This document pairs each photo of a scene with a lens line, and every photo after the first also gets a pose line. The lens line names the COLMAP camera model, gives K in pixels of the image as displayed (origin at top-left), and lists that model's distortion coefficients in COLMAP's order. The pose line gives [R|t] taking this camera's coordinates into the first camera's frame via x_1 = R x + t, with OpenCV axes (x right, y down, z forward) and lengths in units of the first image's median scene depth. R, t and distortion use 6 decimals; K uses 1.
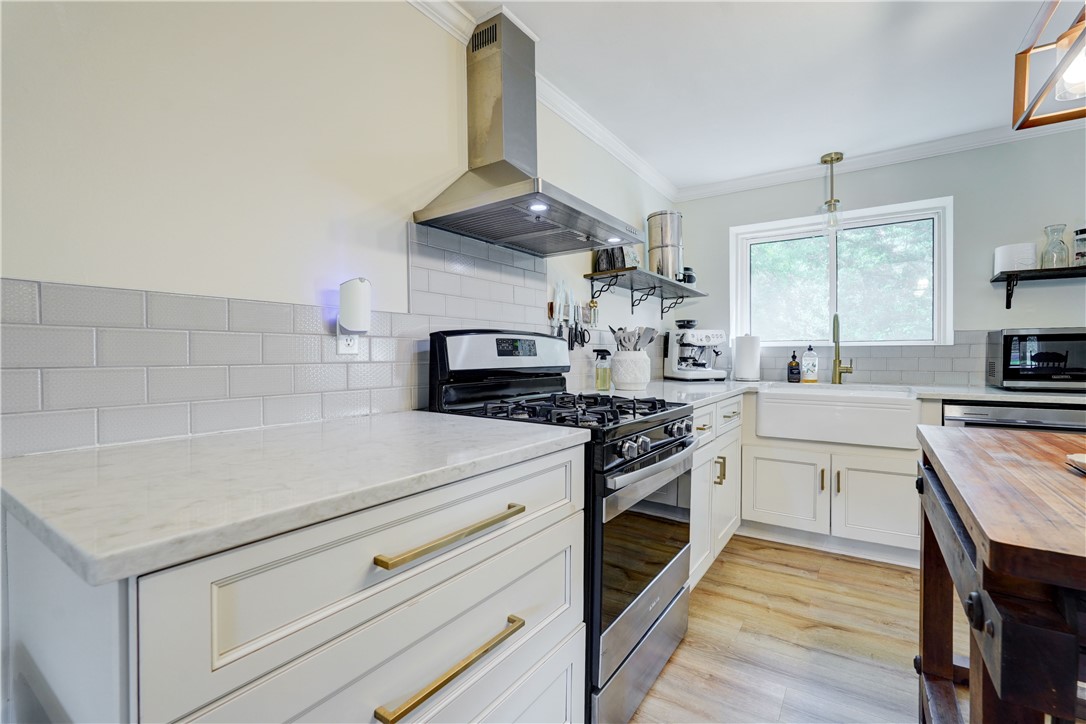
lens RADIAL K [[515.7, 0, 551.1], [0, 515.7, 364.7], [0, 0, 1]] dist [-0.001828, 0.000351]
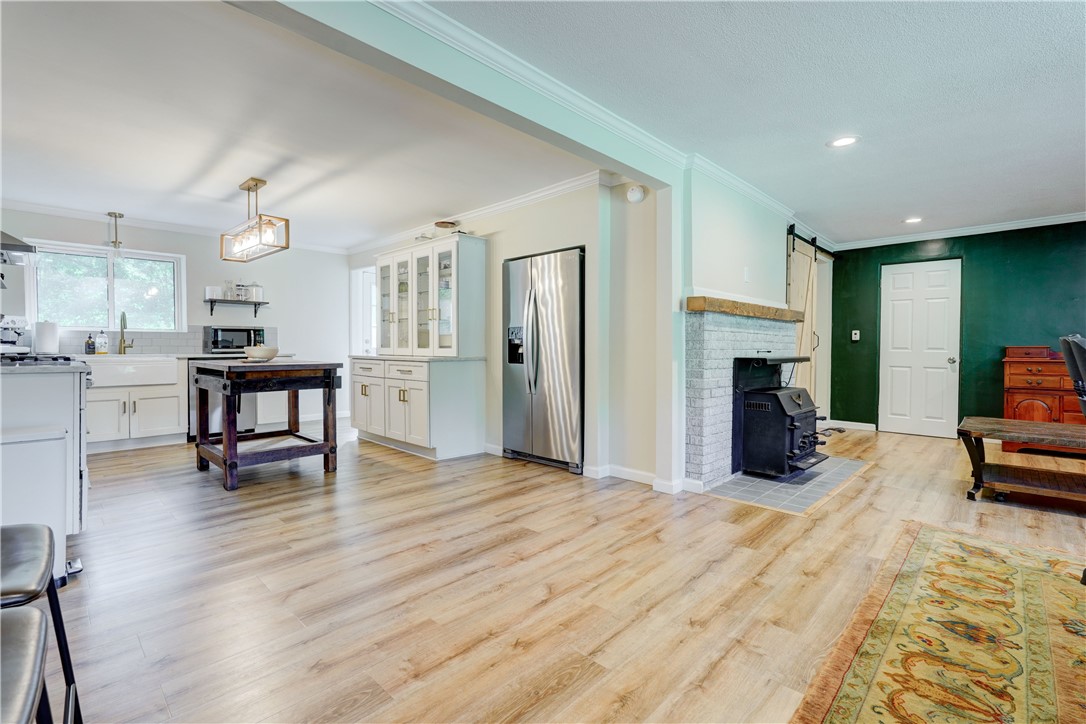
lens RADIAL K [[479.1, 0, 495.7], [0, 479.1, 355.7], [0, 0, 1]] dist [-0.008822, -0.000239]
pose [[0.273214, -0.018857, 0.961768, -0.688833], [0.013087, 0.999788, 0.015884, 0.040002], [-0.961864, 0.008247, 0.273403, -0.660856]]
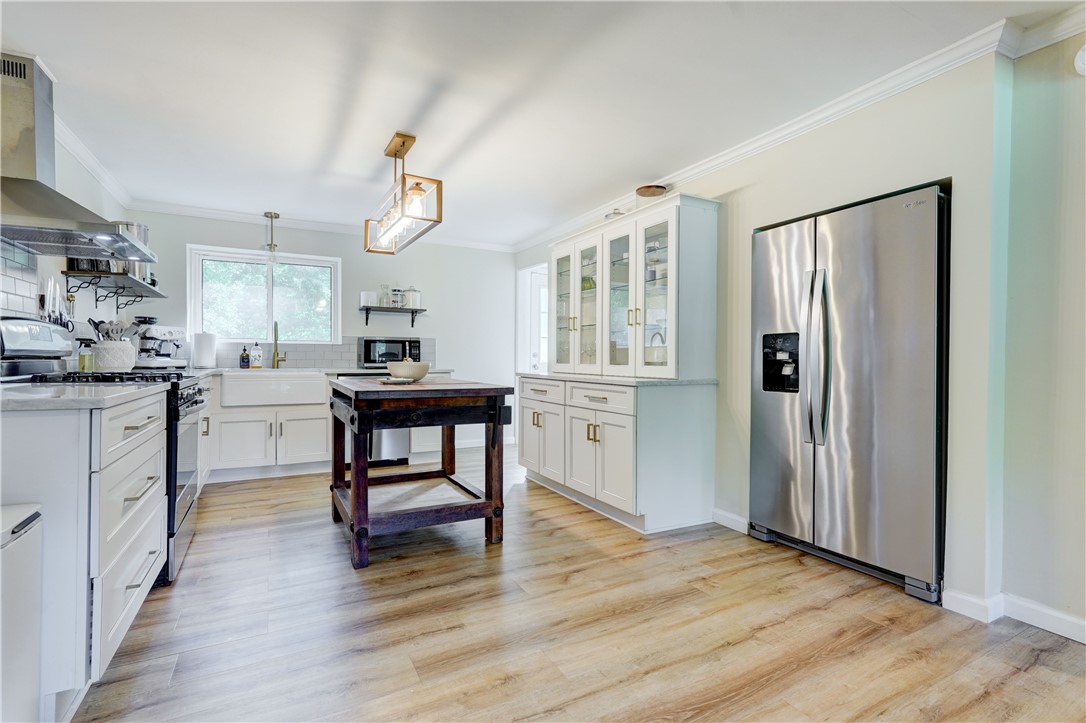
lens RADIAL K [[484.4, 0, 528.1], [0, 484.4, 361.5], [0, 0, 1]] dist [-0.004392, 0.000234]
pose [[0.508957, -0.000619, 0.860792, -0.326062], [0.006237, 0.999976, -0.002969, 0.030747], [-0.860770, 0.006880, 0.508948, -0.396984]]
